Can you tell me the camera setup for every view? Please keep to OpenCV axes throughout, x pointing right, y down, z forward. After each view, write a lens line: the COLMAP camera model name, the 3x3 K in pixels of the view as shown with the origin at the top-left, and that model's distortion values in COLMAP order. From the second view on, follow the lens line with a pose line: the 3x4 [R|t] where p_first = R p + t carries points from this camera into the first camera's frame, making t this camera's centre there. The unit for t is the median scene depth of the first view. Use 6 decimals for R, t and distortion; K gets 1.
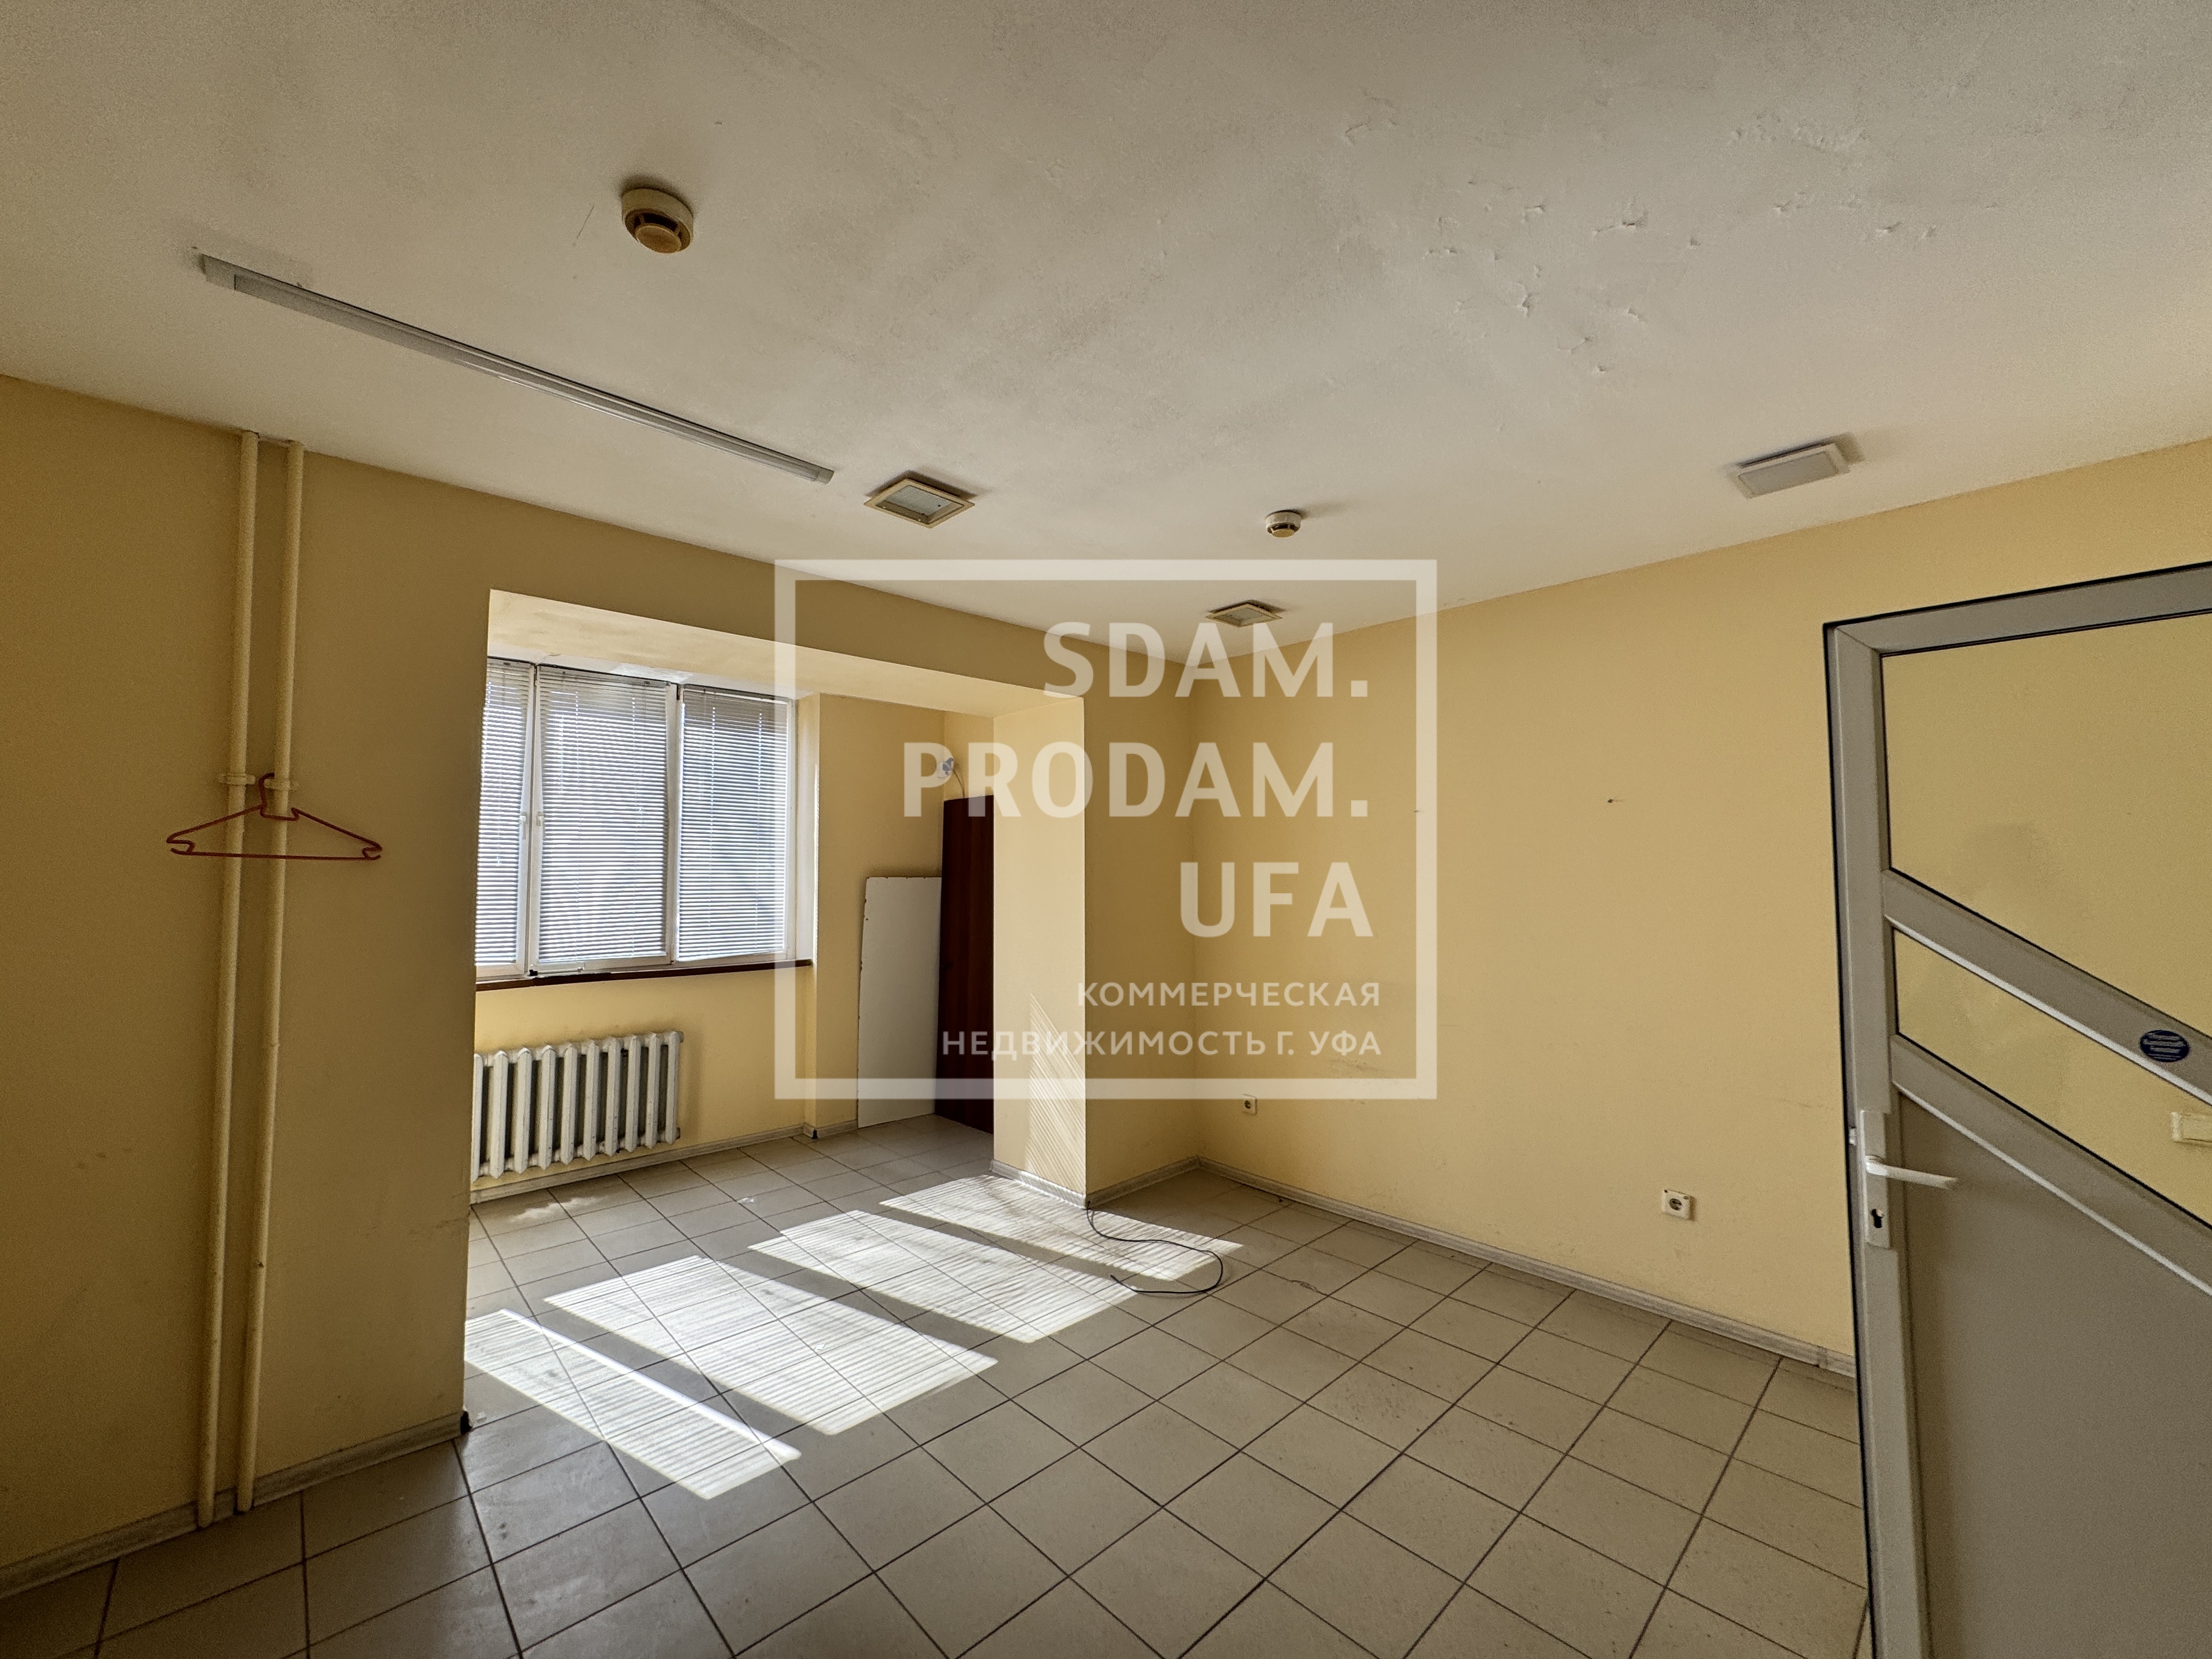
lens RADIAL K [[881.9, 0, 1106.6], [0, 881.9, 831.6], [0, 0, 1]] dist [-0.003646, 0.000779]
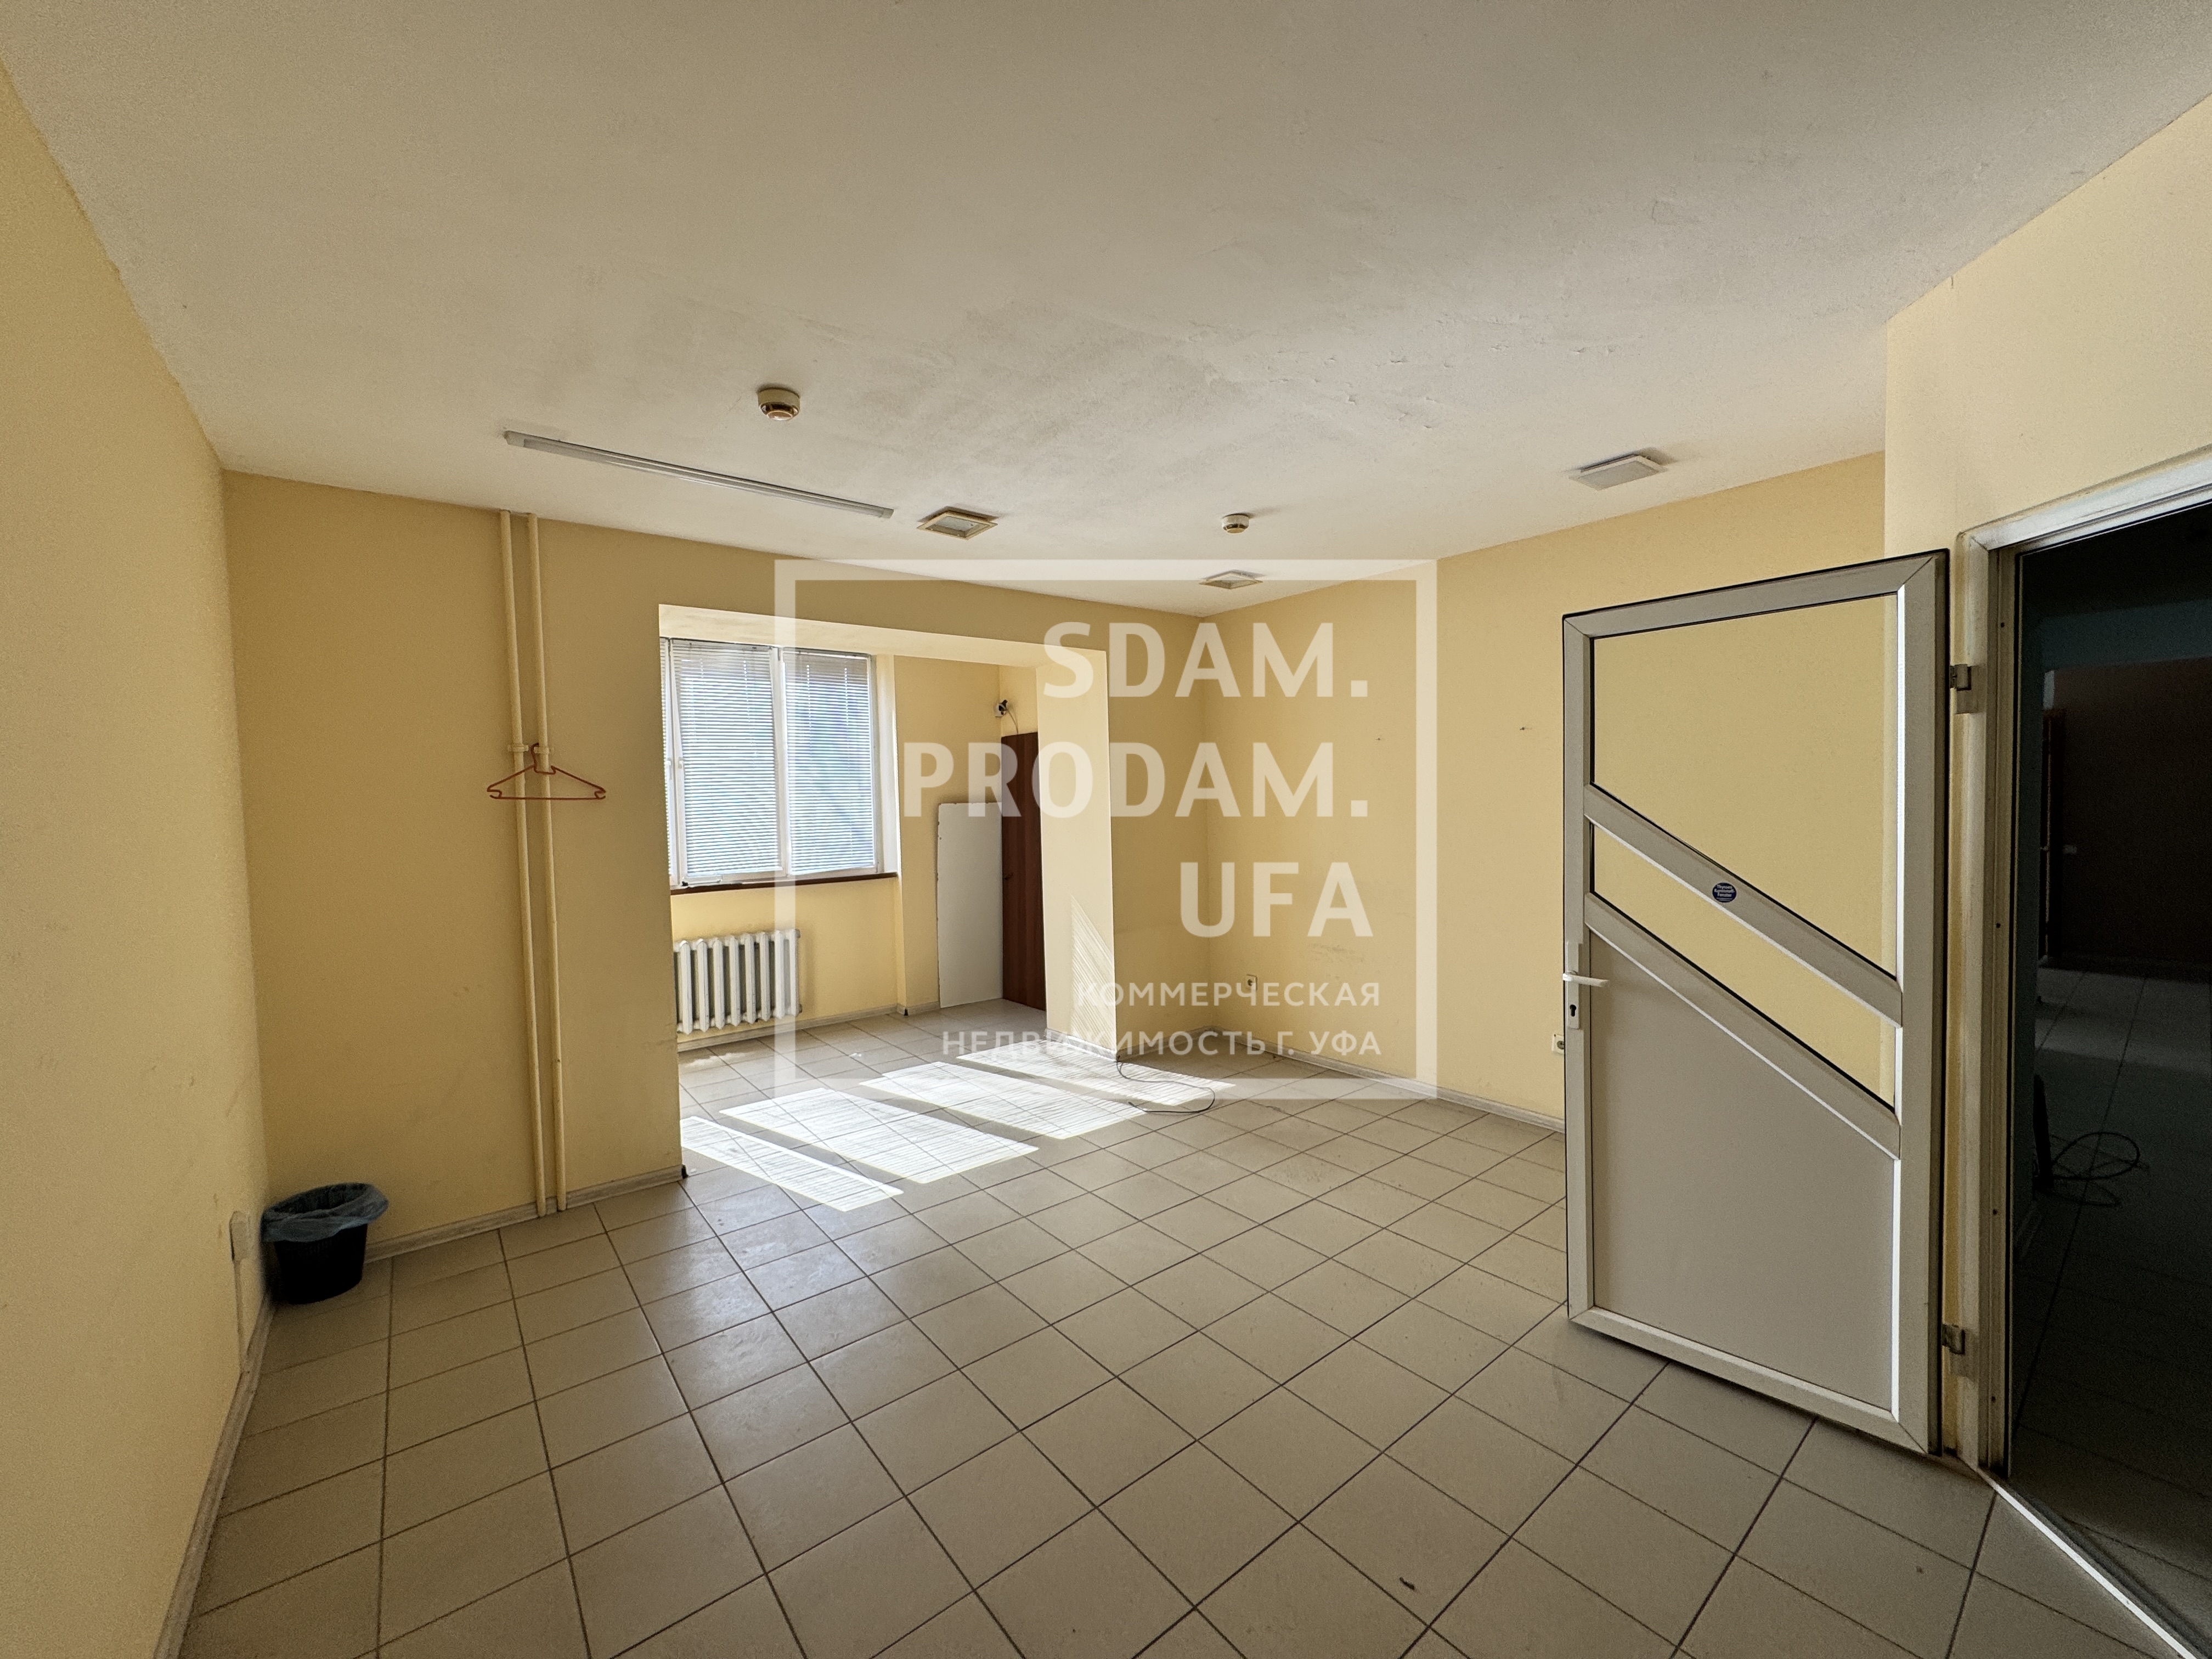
lens RADIAL K [[881.9, 0, 1104.2], [0, 881.9, 828.7], [0, 0, 1]] dist [-0.003646, 0.000779]
pose [[0.995662, -0.018987, -0.091087, 0.131660], [0.026649, 0.996138, 0.083654, -0.018970], [0.089147, -0.085719, 0.992323, -0.374468]]
